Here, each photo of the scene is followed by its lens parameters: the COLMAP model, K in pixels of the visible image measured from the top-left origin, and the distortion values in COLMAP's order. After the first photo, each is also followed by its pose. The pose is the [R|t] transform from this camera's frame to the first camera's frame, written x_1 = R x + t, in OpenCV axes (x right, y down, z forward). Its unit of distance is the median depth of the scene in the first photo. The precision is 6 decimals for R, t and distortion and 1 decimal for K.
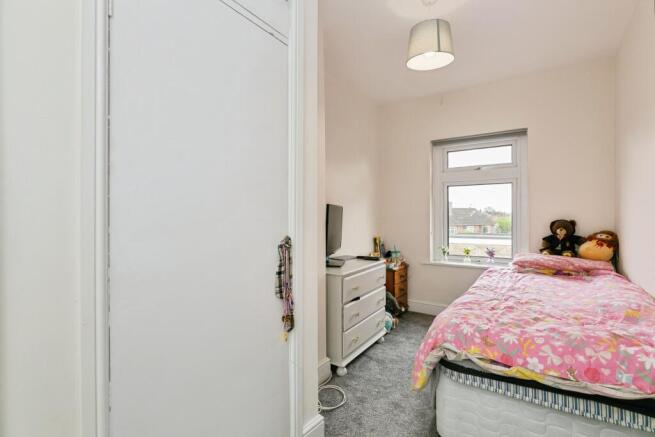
lens RADIAL K [[295.2, 0, 328.5], [0, 295.2, 225.3], [0, 0, 1]] dist [0.018709, -0.000399]
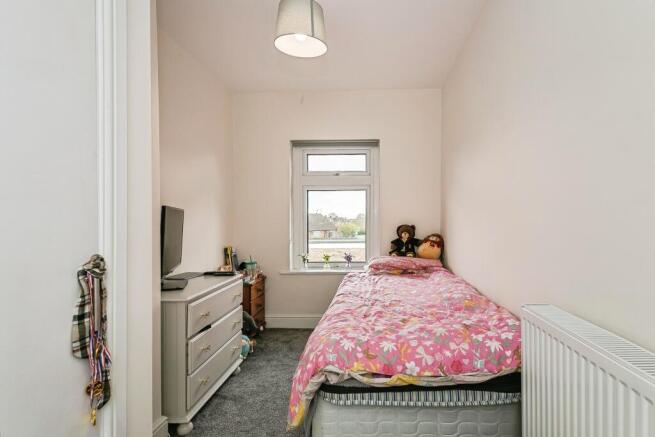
lens RADIAL K [[295.2, 0, 328.5], [0, 295.2, 225.3], [0, 0, 1]] dist [0.018709, -0.000399]
pose [[0.850555, -0.010112, 0.525789, -0.053560], [0.019724, 0.999725, -0.012680, -0.008189], [-0.525516, 0.021155, 0.850521, 0.205376]]
